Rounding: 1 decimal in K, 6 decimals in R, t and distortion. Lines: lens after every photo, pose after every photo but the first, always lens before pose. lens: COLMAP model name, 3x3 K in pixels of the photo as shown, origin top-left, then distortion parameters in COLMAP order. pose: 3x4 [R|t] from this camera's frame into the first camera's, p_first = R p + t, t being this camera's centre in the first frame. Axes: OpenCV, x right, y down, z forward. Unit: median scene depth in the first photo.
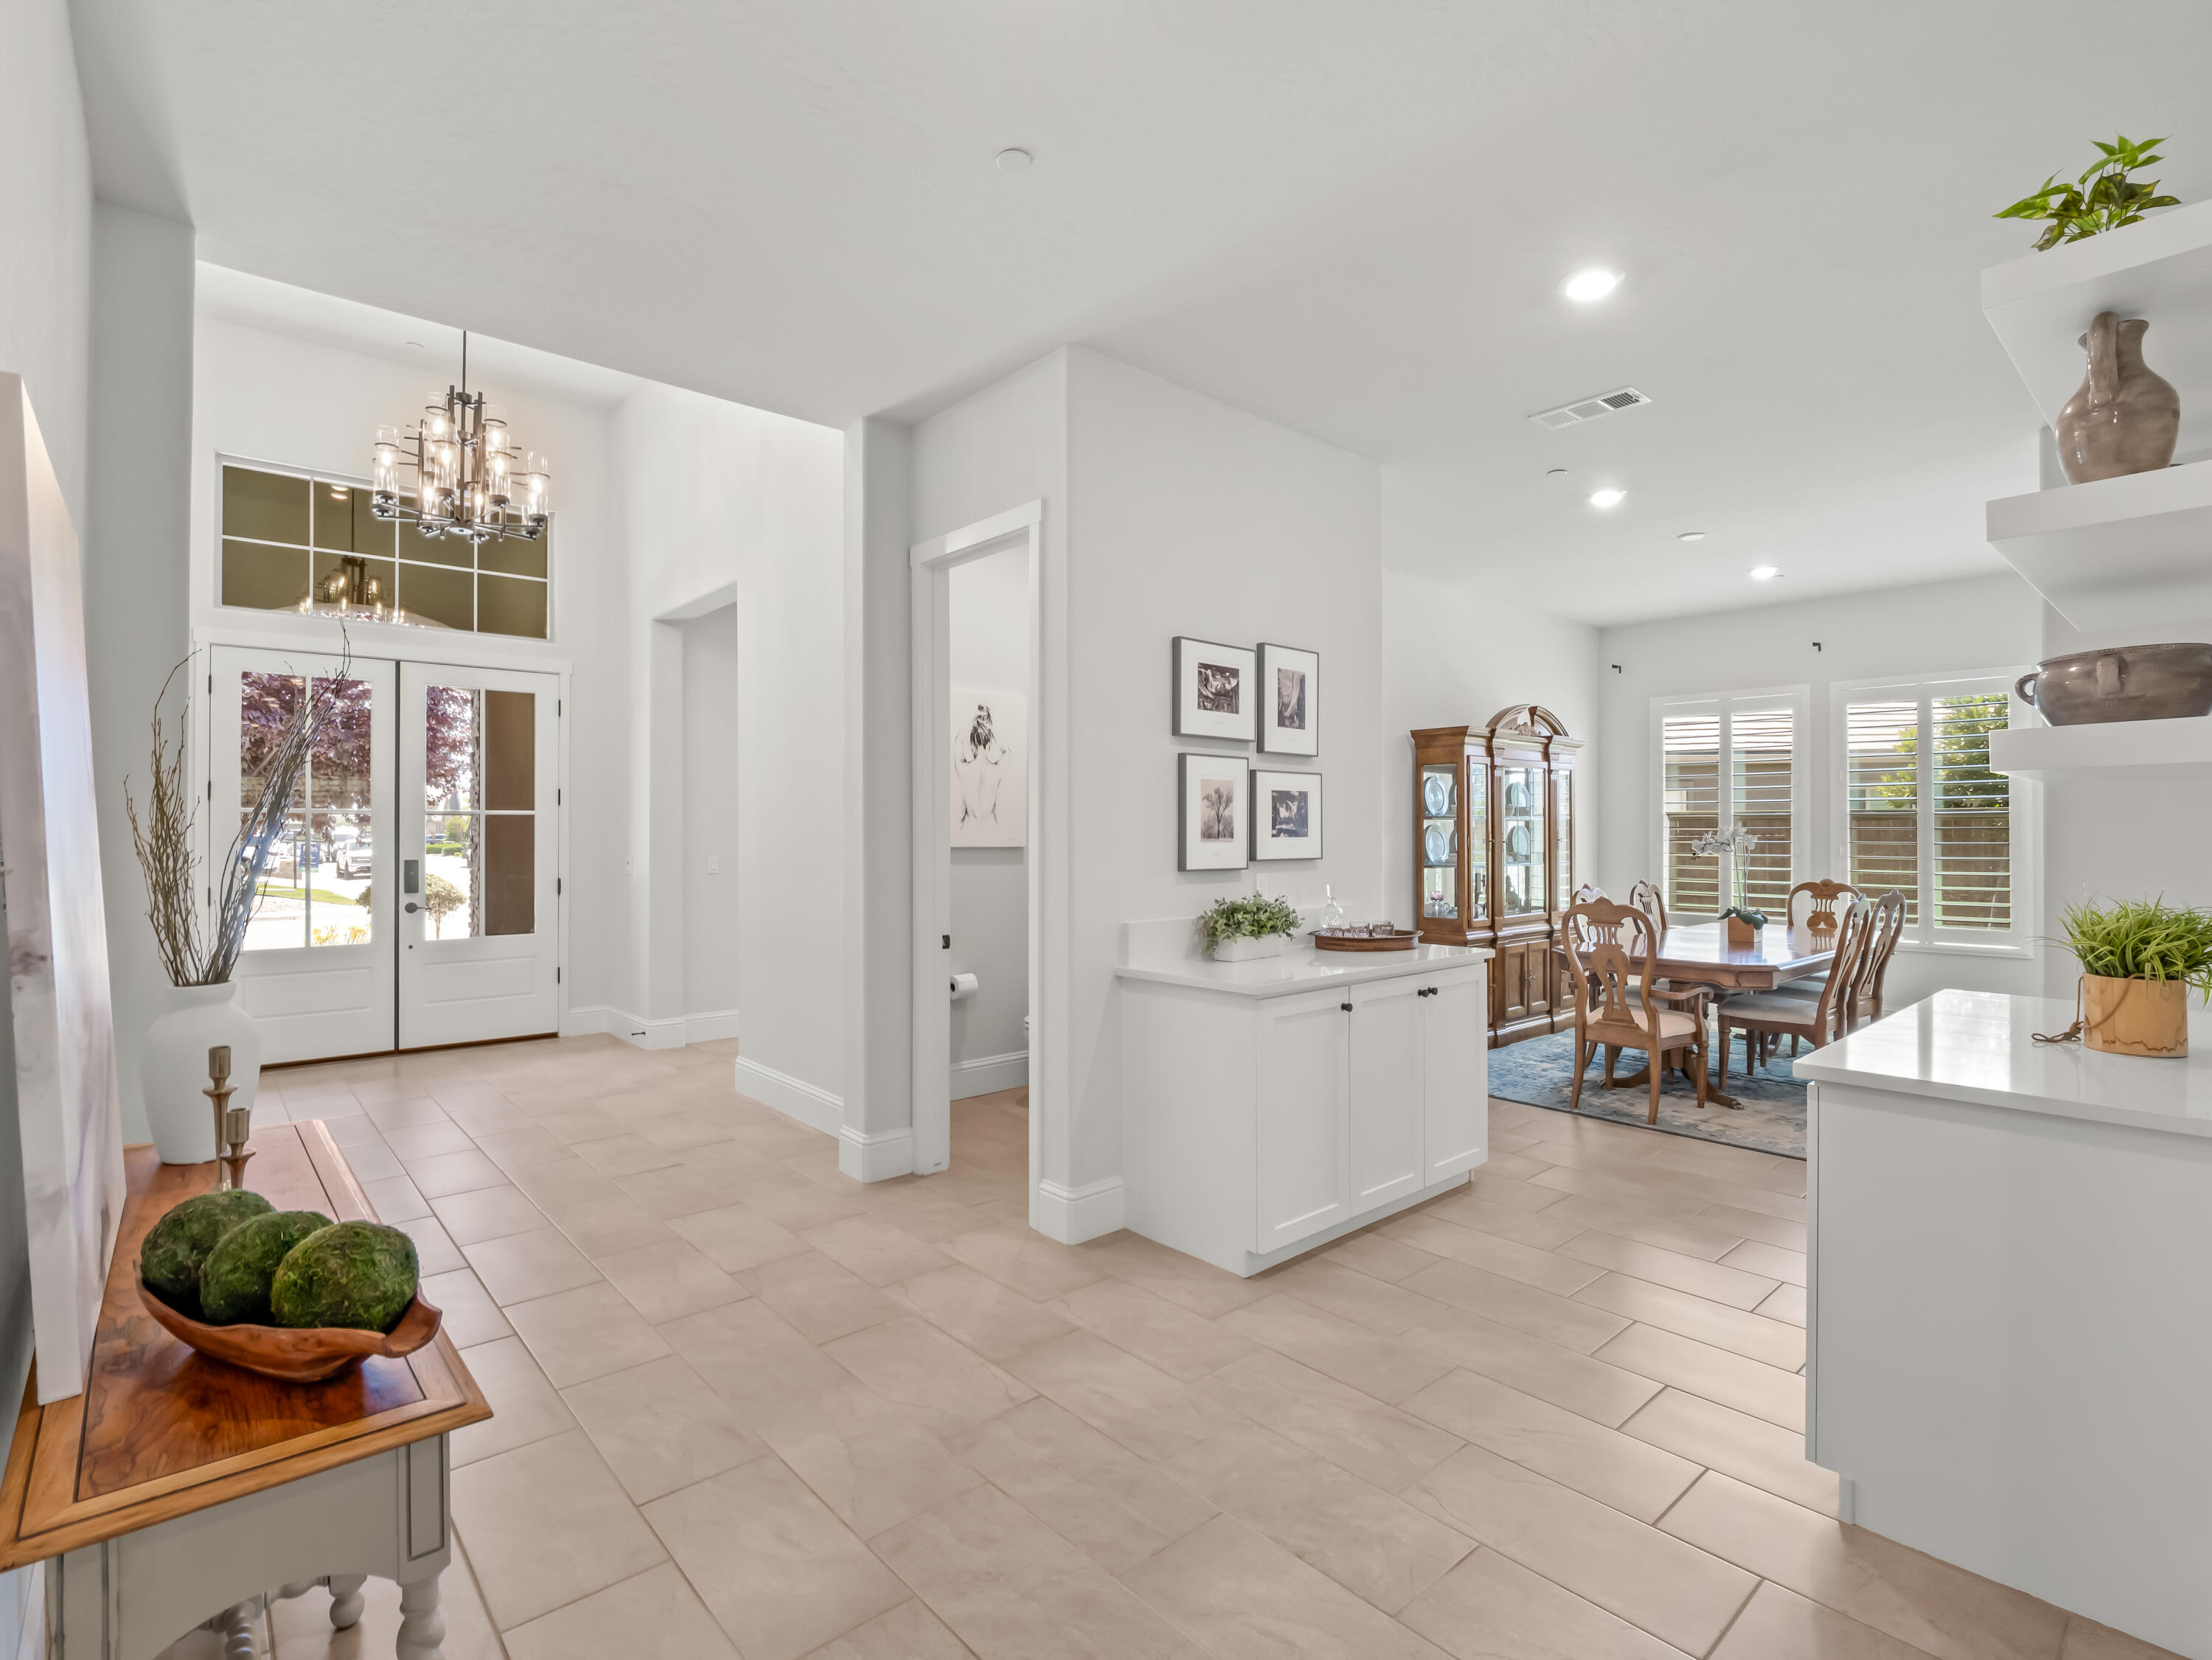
lens RADIAL K [[1075.8, 0, 1103.1], [0, 1075.8, 814.0], [0, 0, 1]] dist [-0.017717, -0.000151]
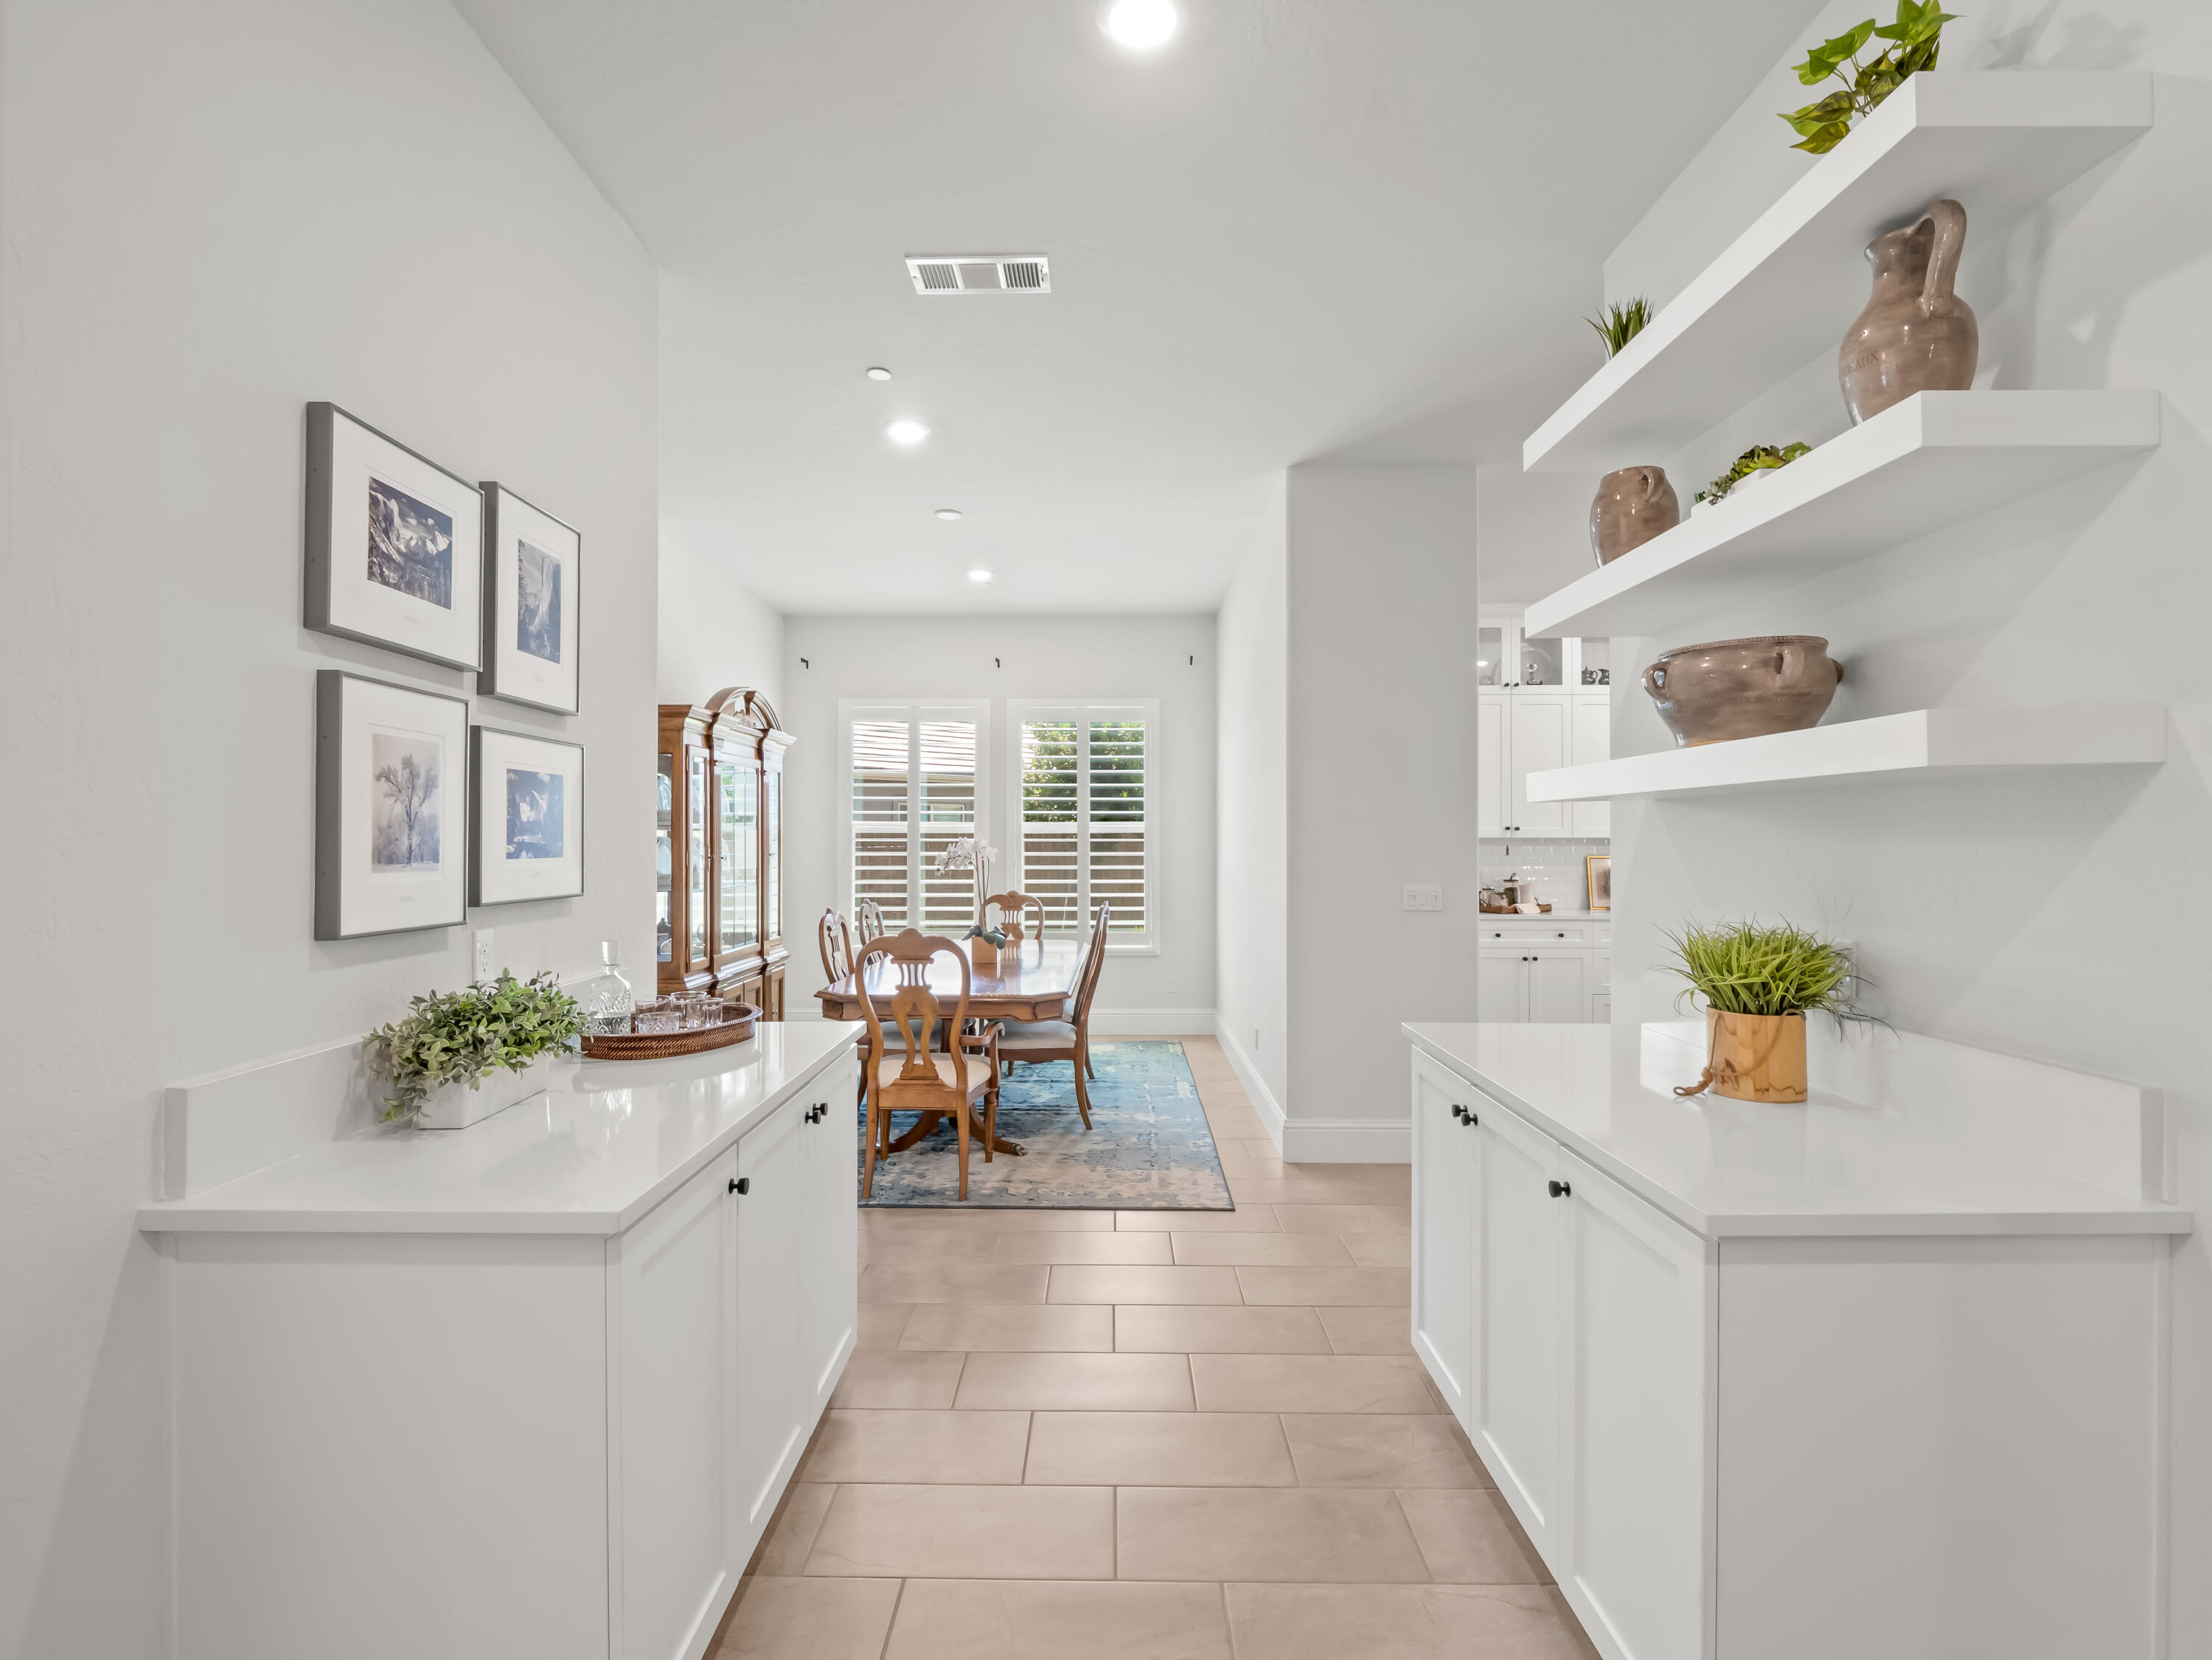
lens RADIAL K [[1067.3, 0, 1097.9], [0, 1067.3, 830.6], [0, 0, 1]] dist [-0.002732, -0.006852]
pose [[0.670885, 0.007644, 0.741522, -0.034439], [-0.011313, 0.999936, -0.000073, 0.004683], [-0.741475, -0.008339, 0.670929, 0.436298]]
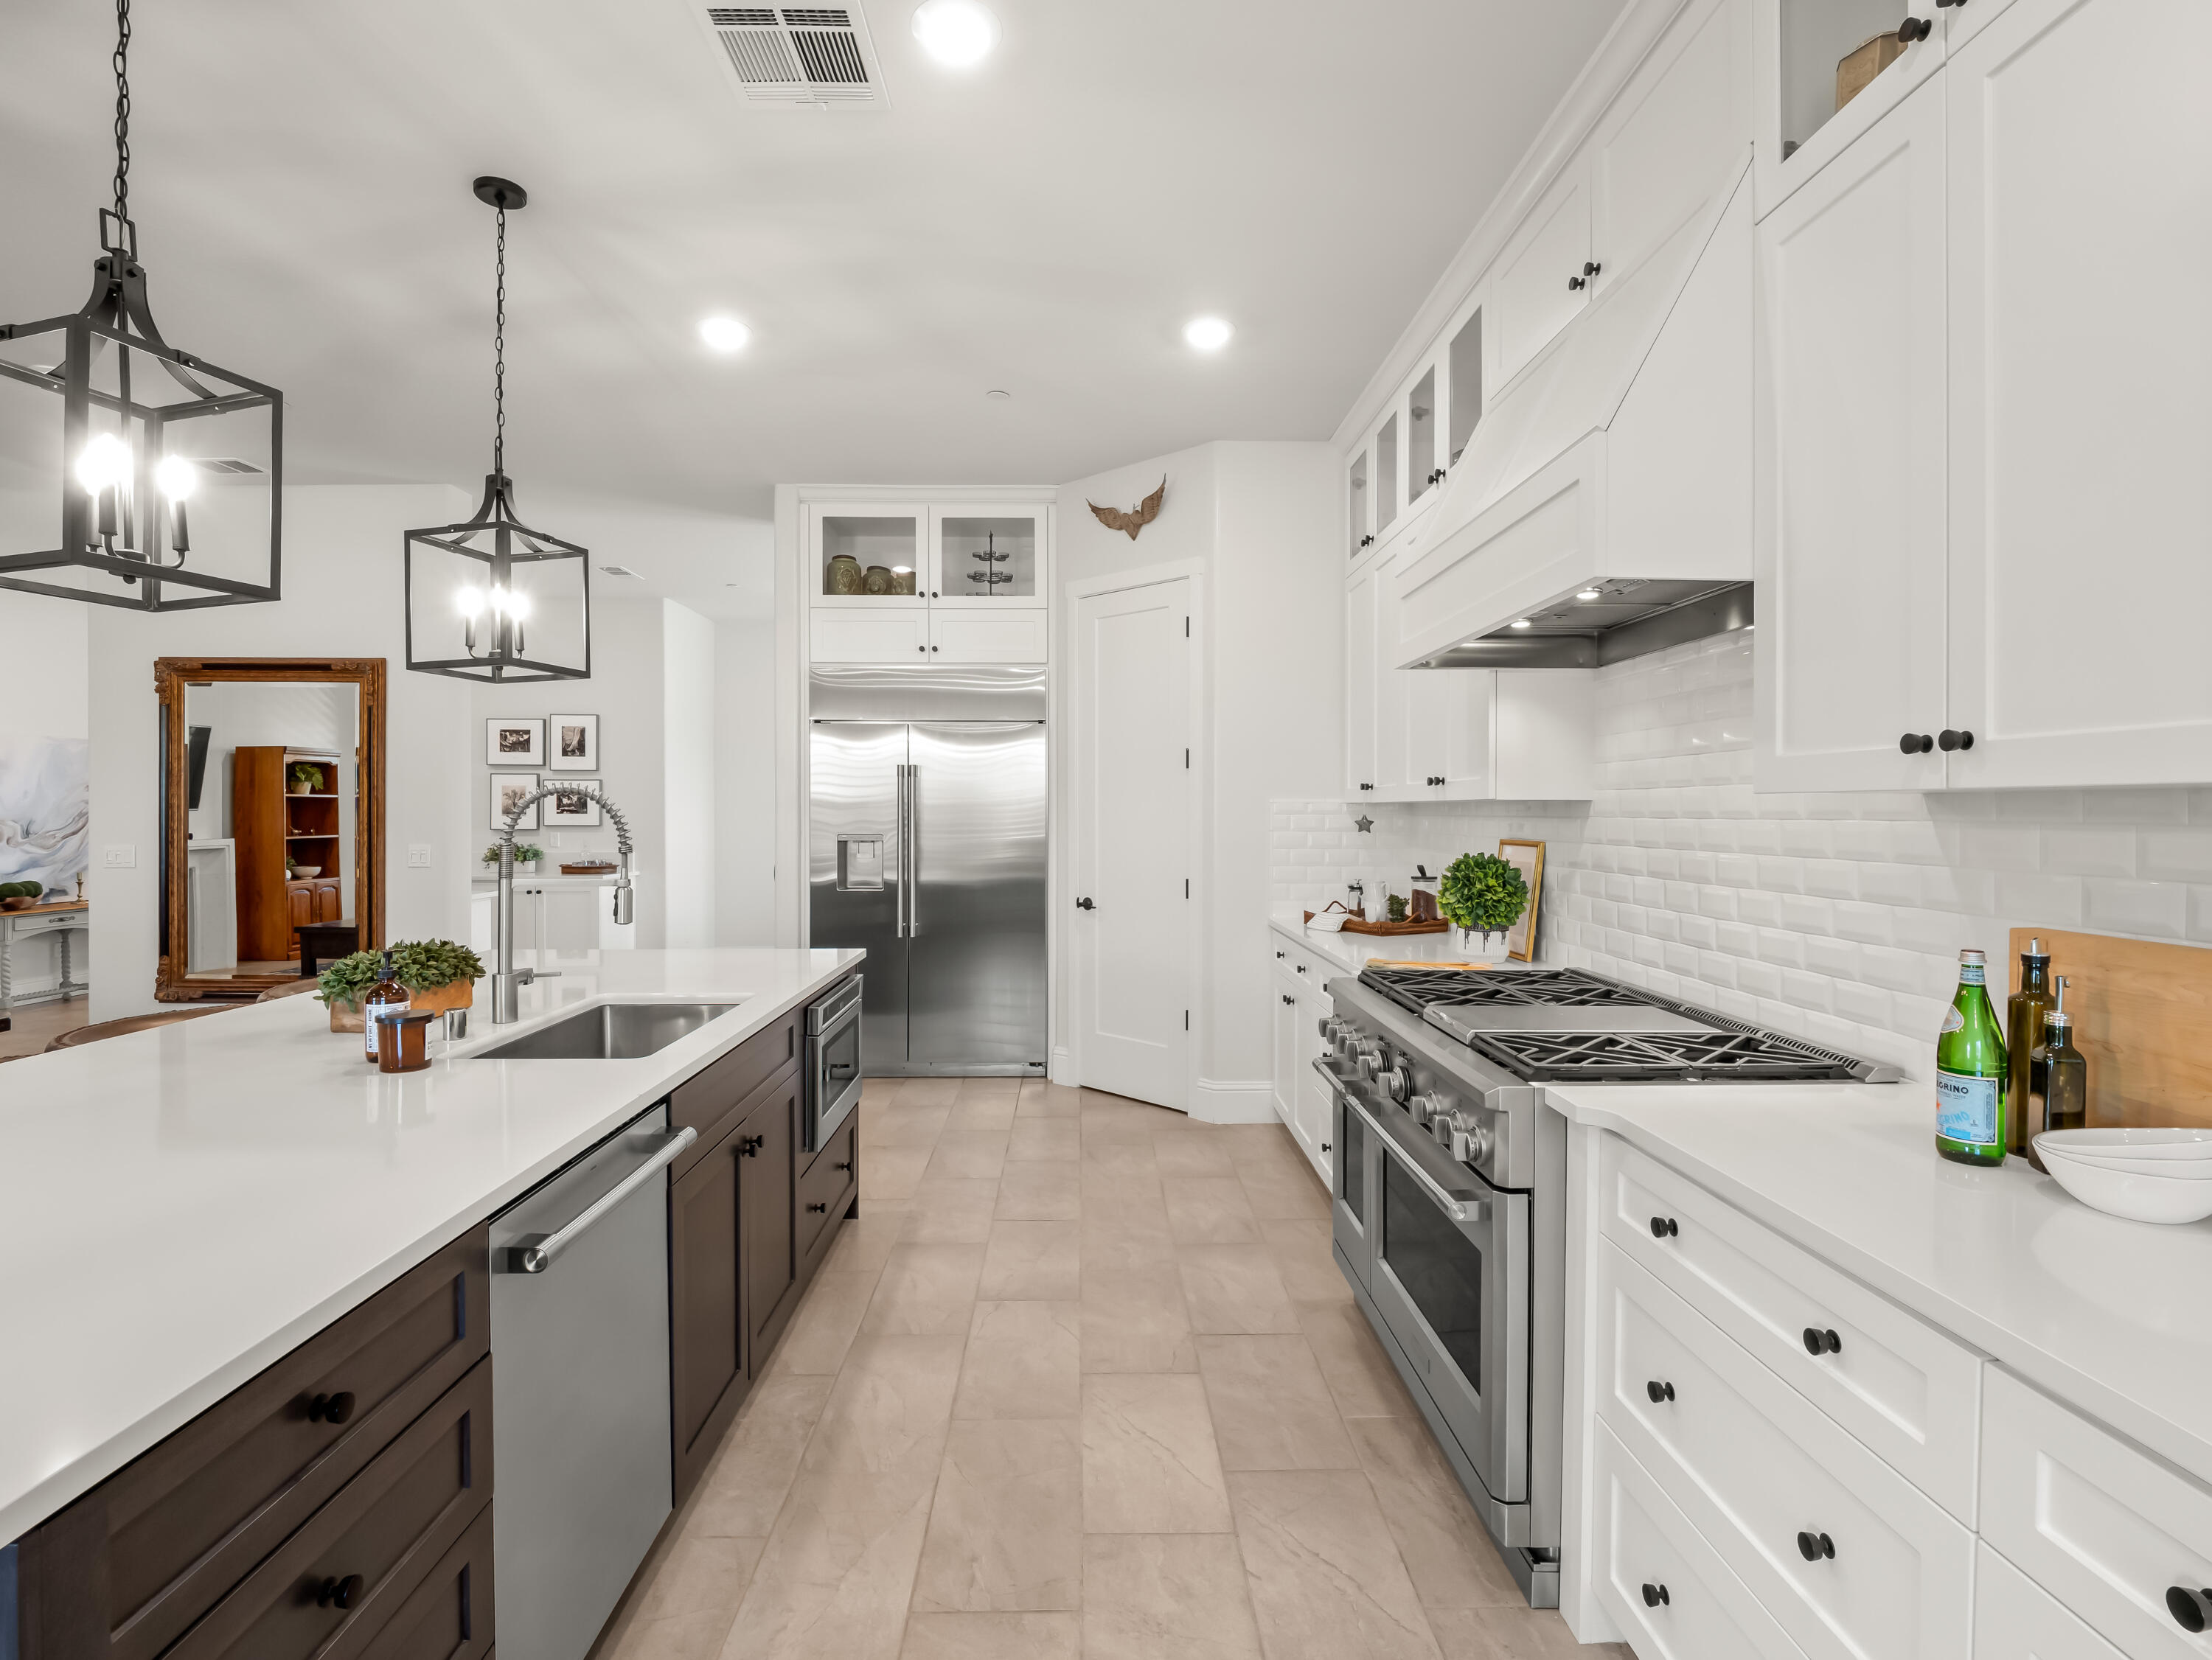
lens RADIAL K [[1075.8, 0, 1103.1], [0, 1075.8, 814.0], [0, 0, 1]] dist [-0.017717, -0.000151]
pose [[0.762969, 0.002930, -0.646429, 2.151678], [0.008598, 0.999855, 0.014680, 0.002238], [0.646378, -0.016759, 0.762833, 0.159746]]
